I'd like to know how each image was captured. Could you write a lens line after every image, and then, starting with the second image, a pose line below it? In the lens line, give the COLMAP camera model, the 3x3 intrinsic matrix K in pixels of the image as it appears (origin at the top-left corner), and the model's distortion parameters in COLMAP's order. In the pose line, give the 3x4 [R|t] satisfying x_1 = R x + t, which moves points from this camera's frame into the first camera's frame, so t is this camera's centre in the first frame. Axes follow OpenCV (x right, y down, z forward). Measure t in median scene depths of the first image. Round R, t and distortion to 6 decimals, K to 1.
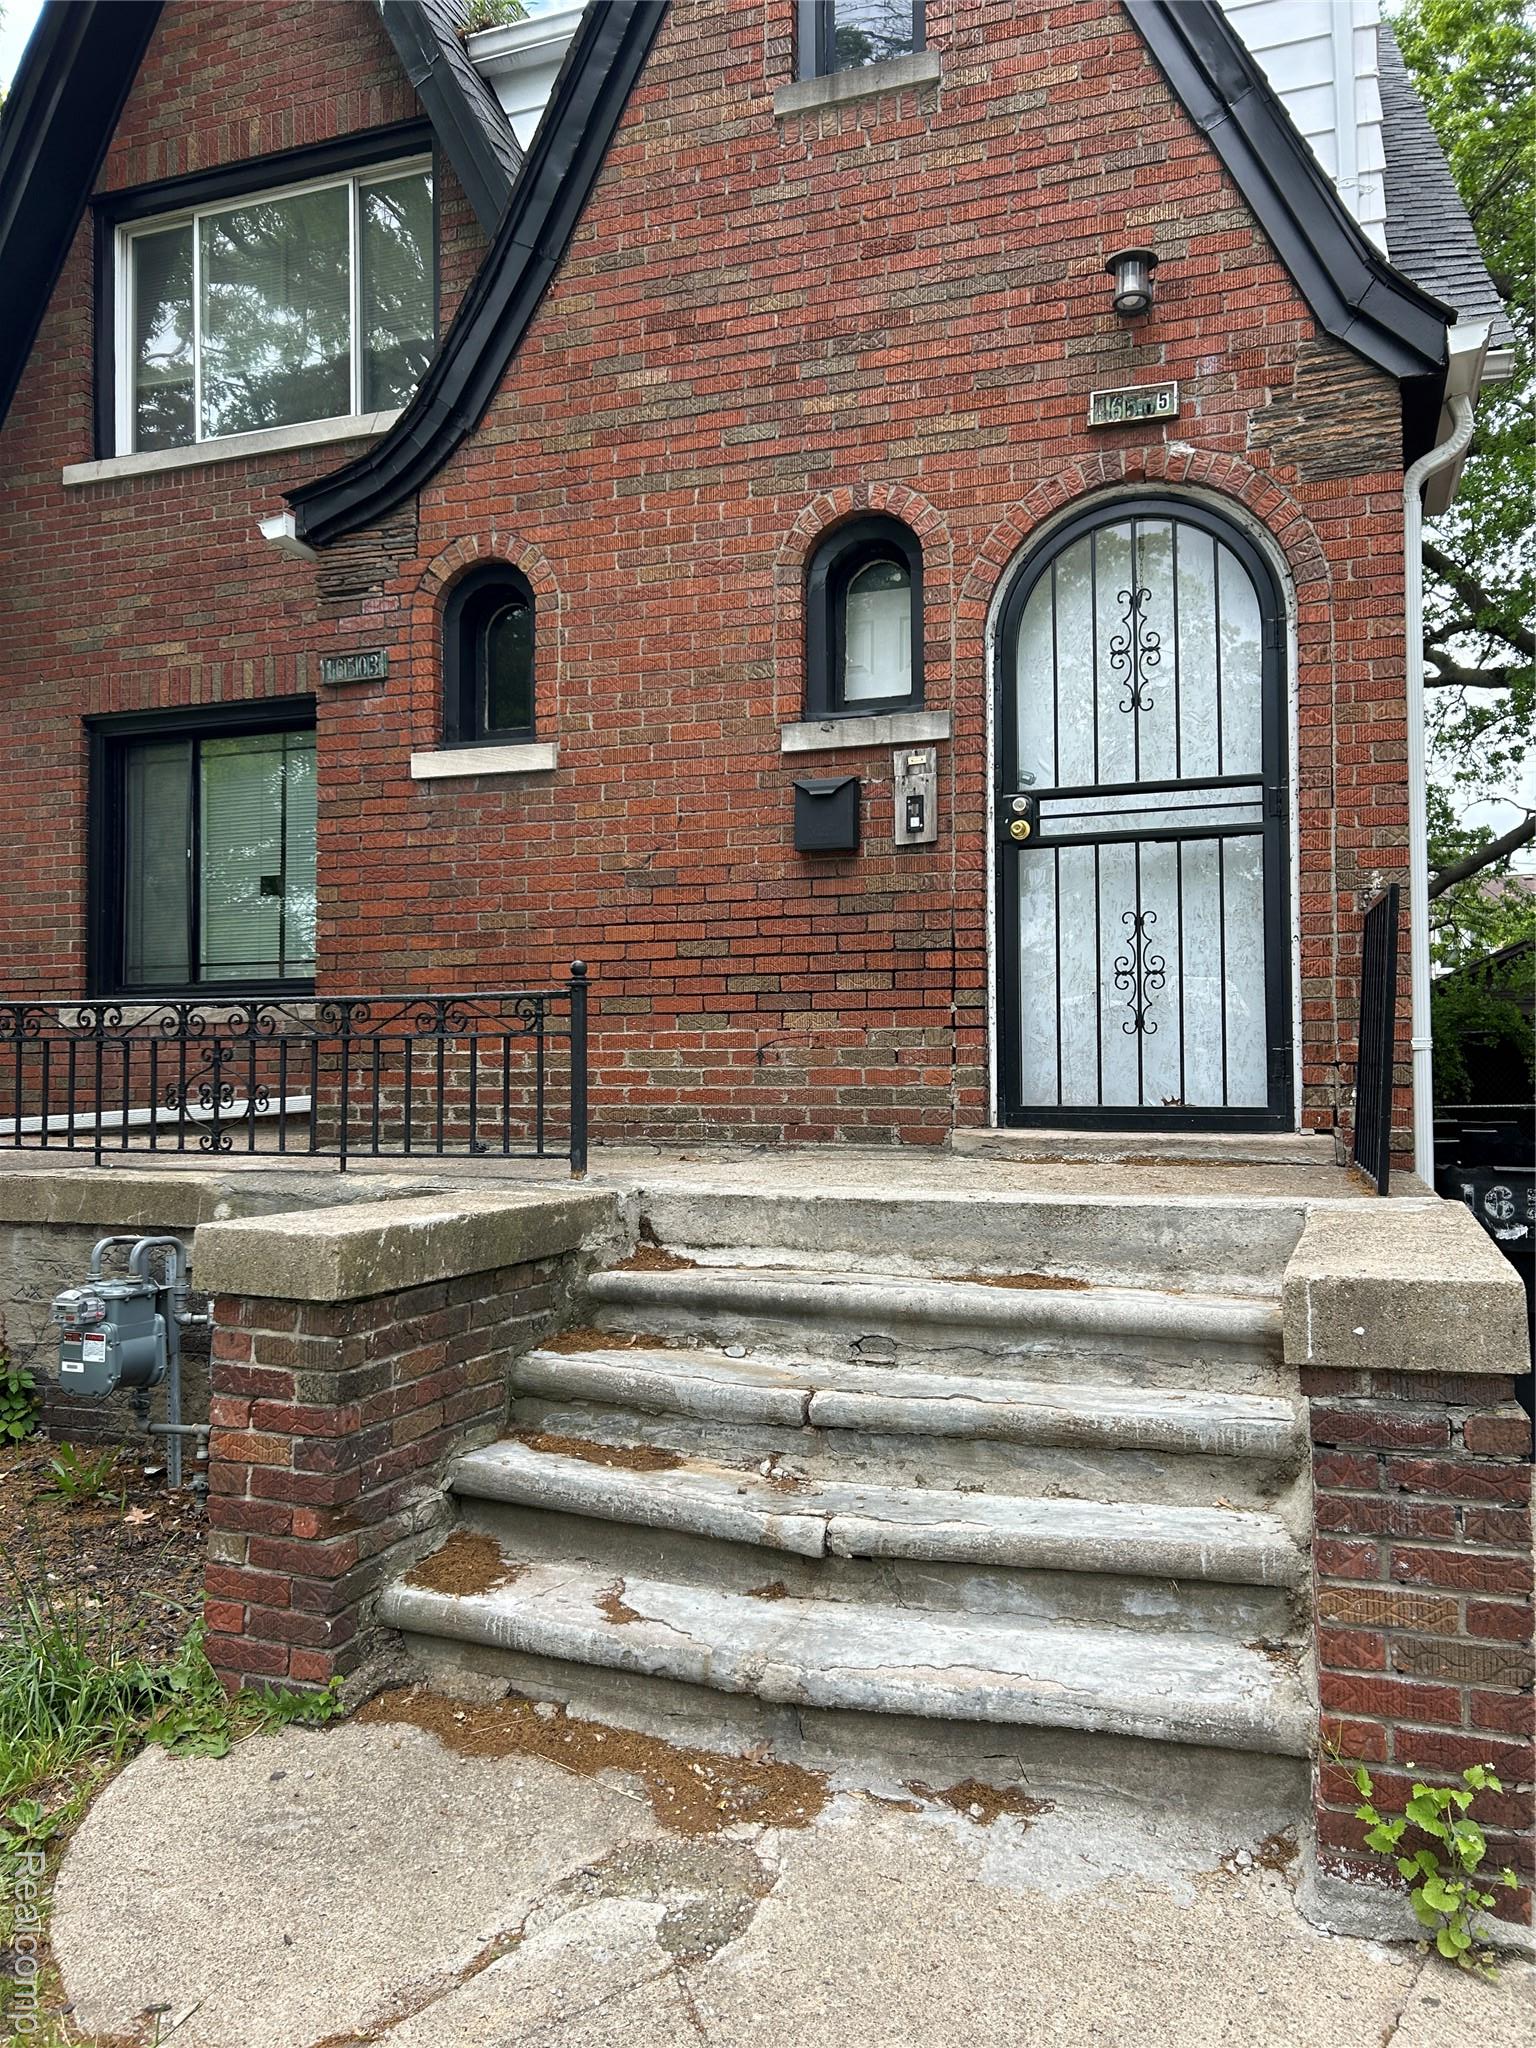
lens RADIAL K [[1541.0, 0, 767.9], [0, 1541.0, 1030.3], [0, 0, 1]] dist [0.007137, 0.000306]
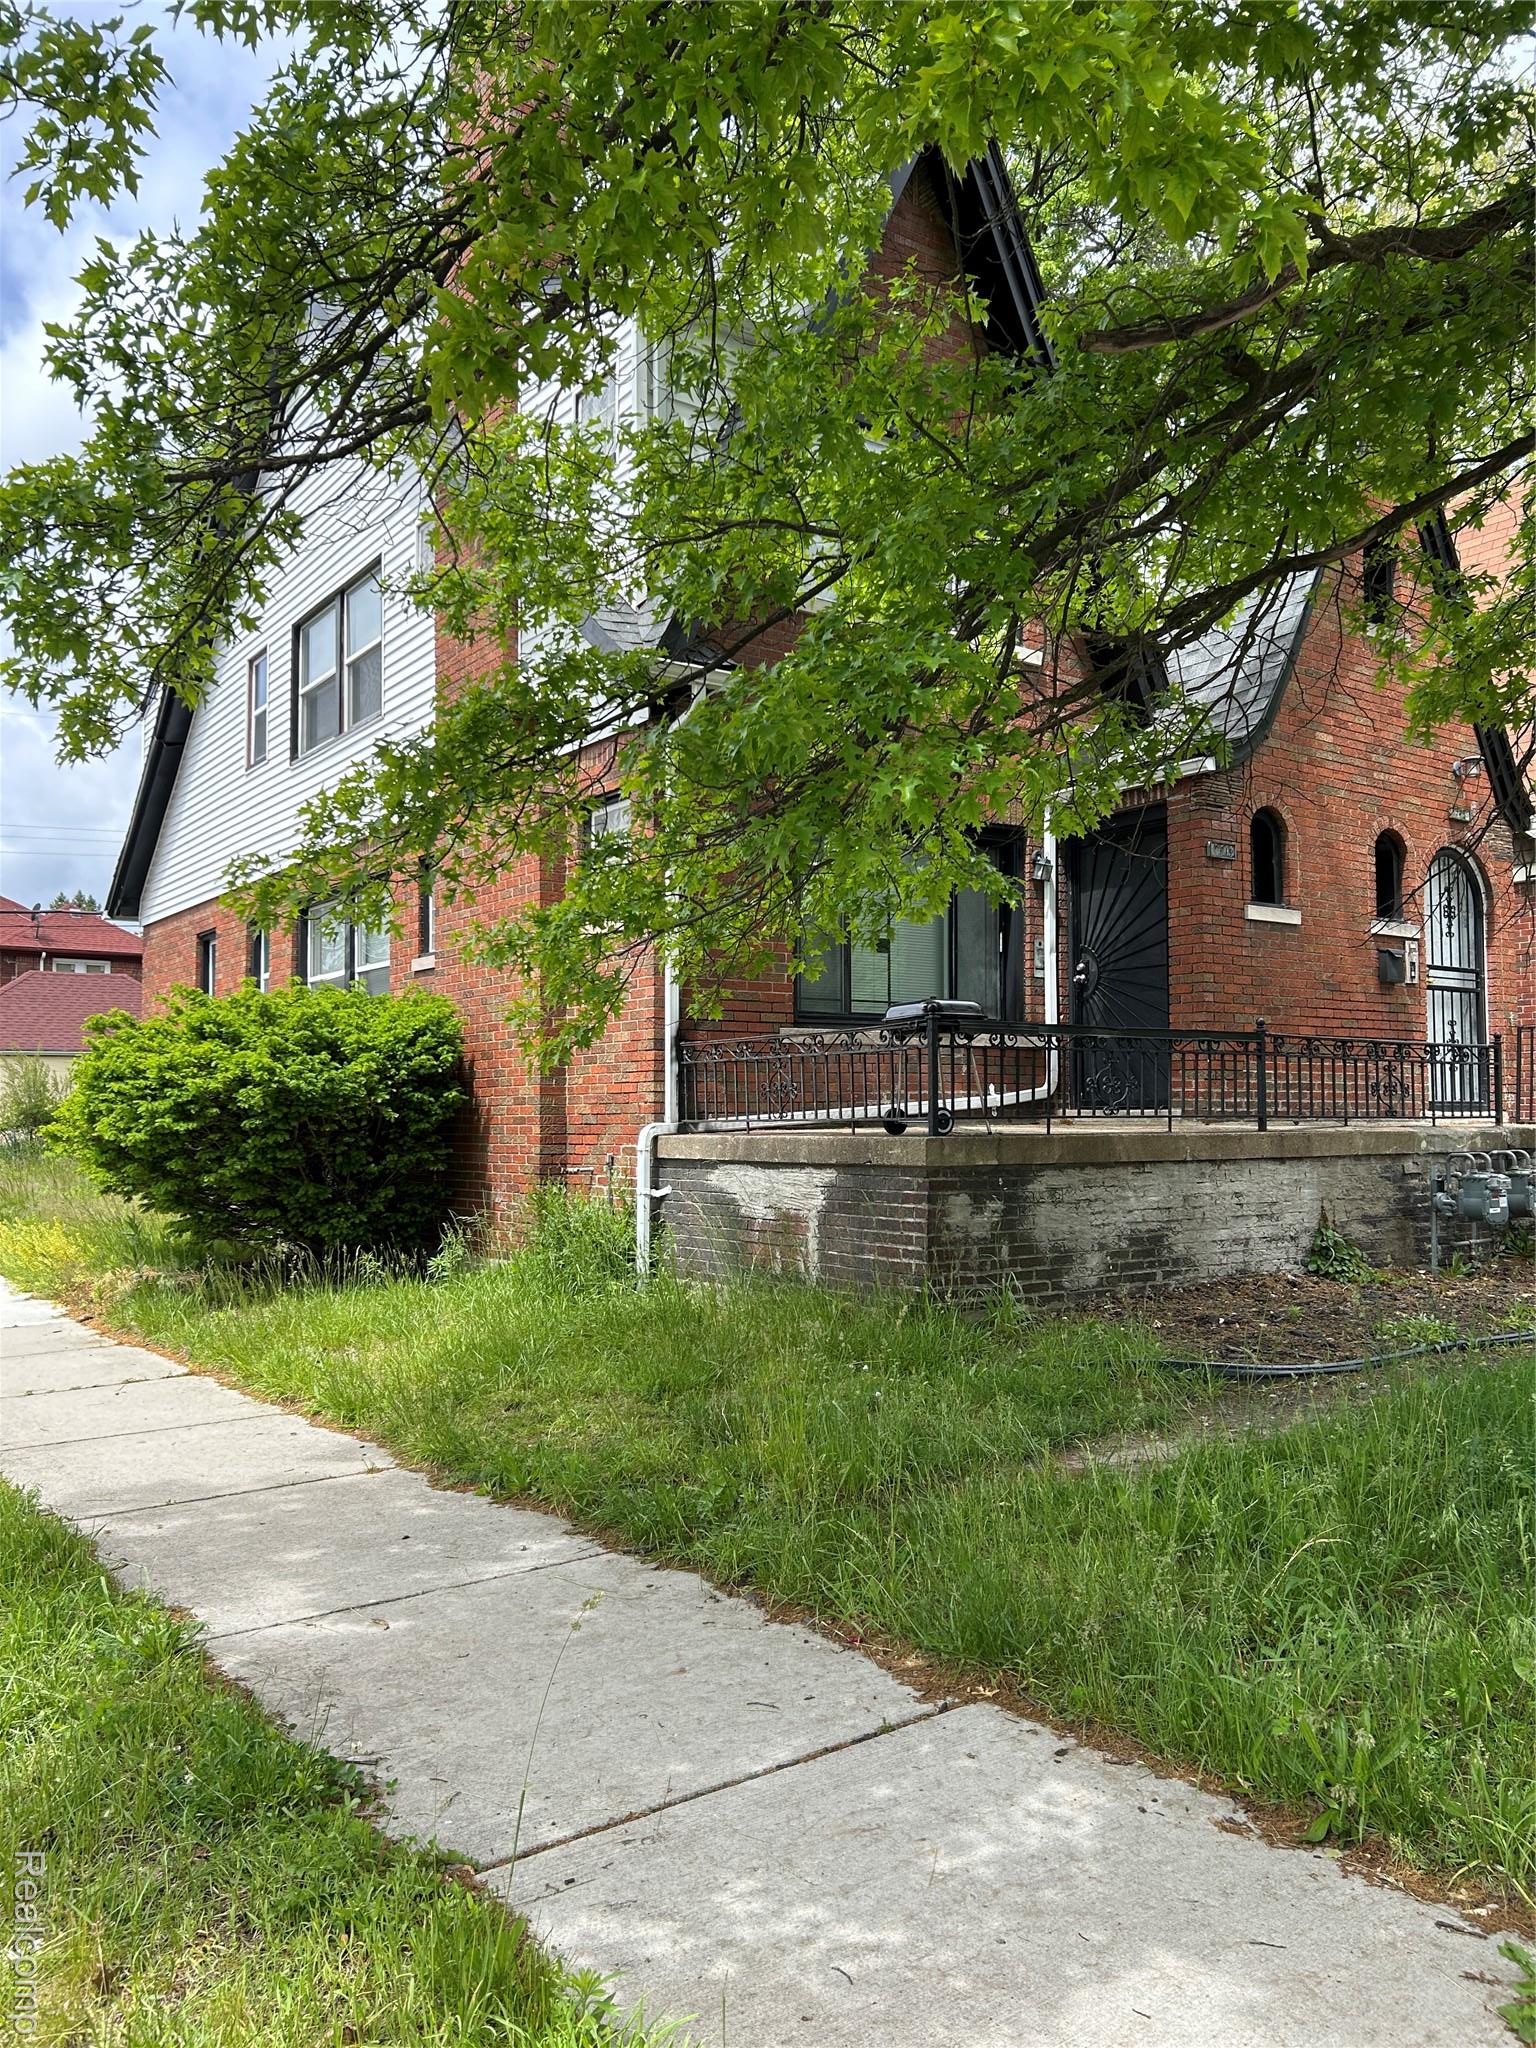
lens RADIAL K [[1541.0, 0, 765.7], [0, 1541.0, 1035.2], [0, 0, 1]] dist [0.007137, 0.000306]
pose [[0.576927, 0.046940, 0.815446, -2.218274], [-0.021691, 0.998876, -0.042153, 0.067987], [-0.816507, 0.006631, 0.577297, 0.455161]]
